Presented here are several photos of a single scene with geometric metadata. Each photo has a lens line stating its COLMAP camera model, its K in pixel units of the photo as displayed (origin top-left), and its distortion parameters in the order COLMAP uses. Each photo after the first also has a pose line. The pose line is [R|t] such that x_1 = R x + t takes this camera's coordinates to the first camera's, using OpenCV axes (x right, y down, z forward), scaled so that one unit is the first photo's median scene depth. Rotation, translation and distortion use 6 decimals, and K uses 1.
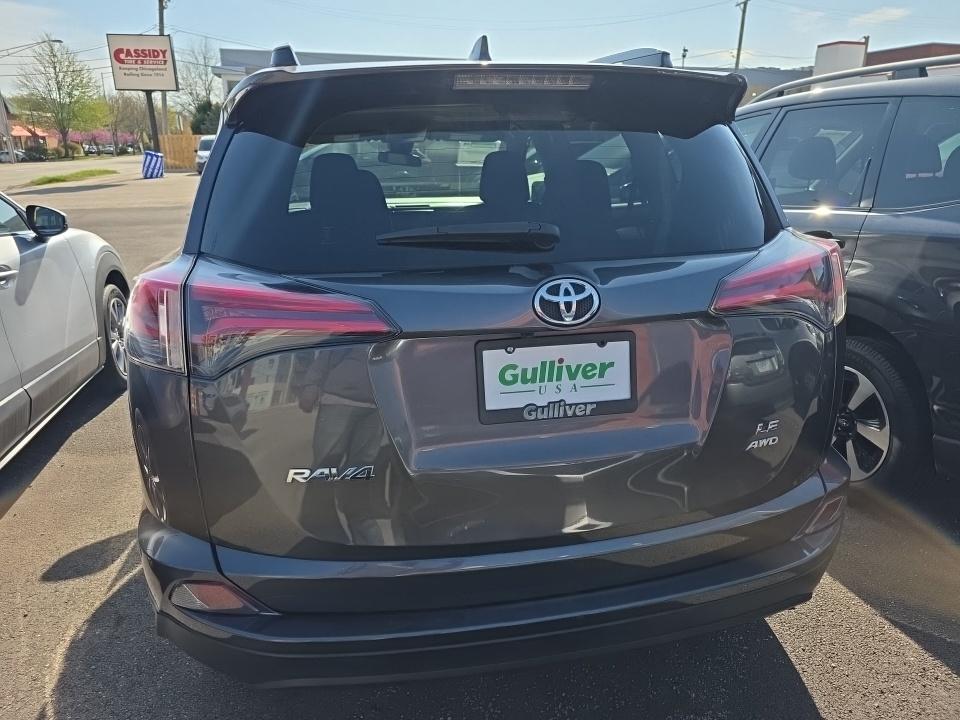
lens RADIAL K [[648.7, 0, 472.8], [0, 648.7, 364.9], [0, 0, 1]] dist [0.025514, -0.019005]
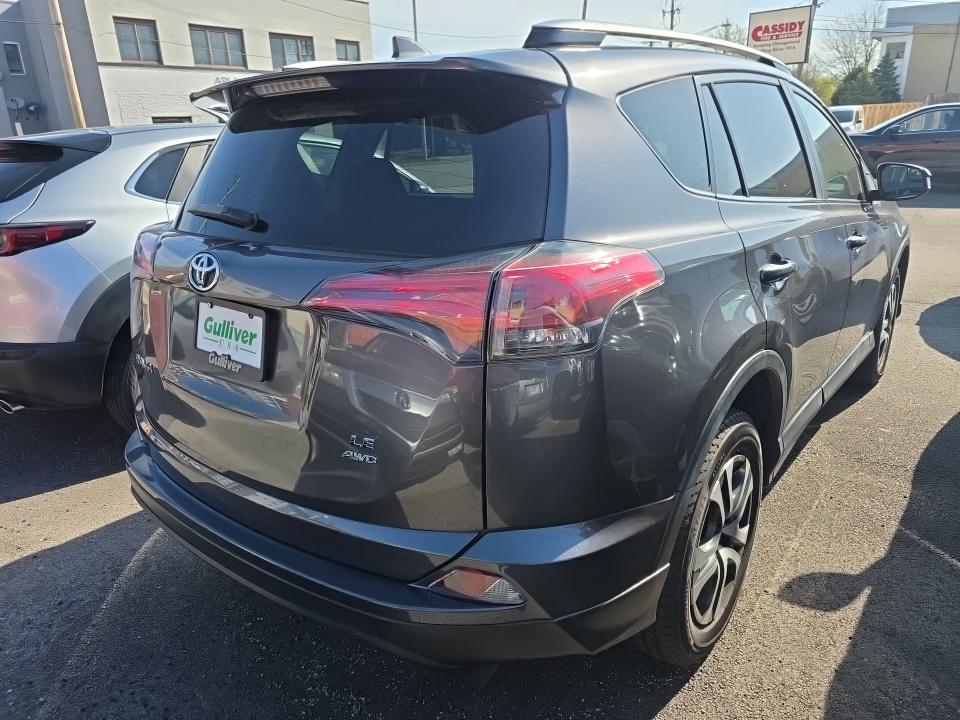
lens RADIAL K [[648.7, 0, 481.7], [0, 648.7, 359.8], [0, 0, 1]] dist [0.025514, -0.019005]
pose [[0.640868, 0.237522, -0.729980, 1.314446], [-0.215895, 0.968314, 0.125531, -0.189135], [0.736666, 0.077150, 0.671841, 0.531201]]
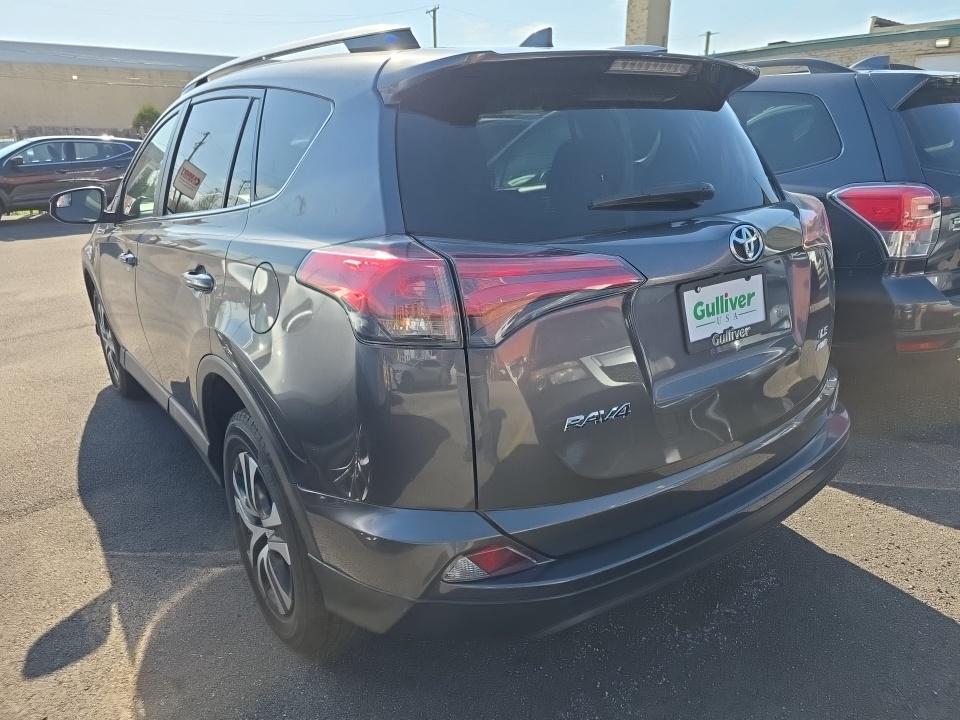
lens RADIAL K [[648.7, 0, 483.6], [0, 648.7, 358.4], [0, 0, 1]] dist [0.025514, -0.019005]
pose [[0.907270, -0.147369, 0.393882, -0.772194], [0.150529, 0.988337, 0.023052, 0.014555], [-0.392685, 0.038377, 0.918872, 0.057645]]
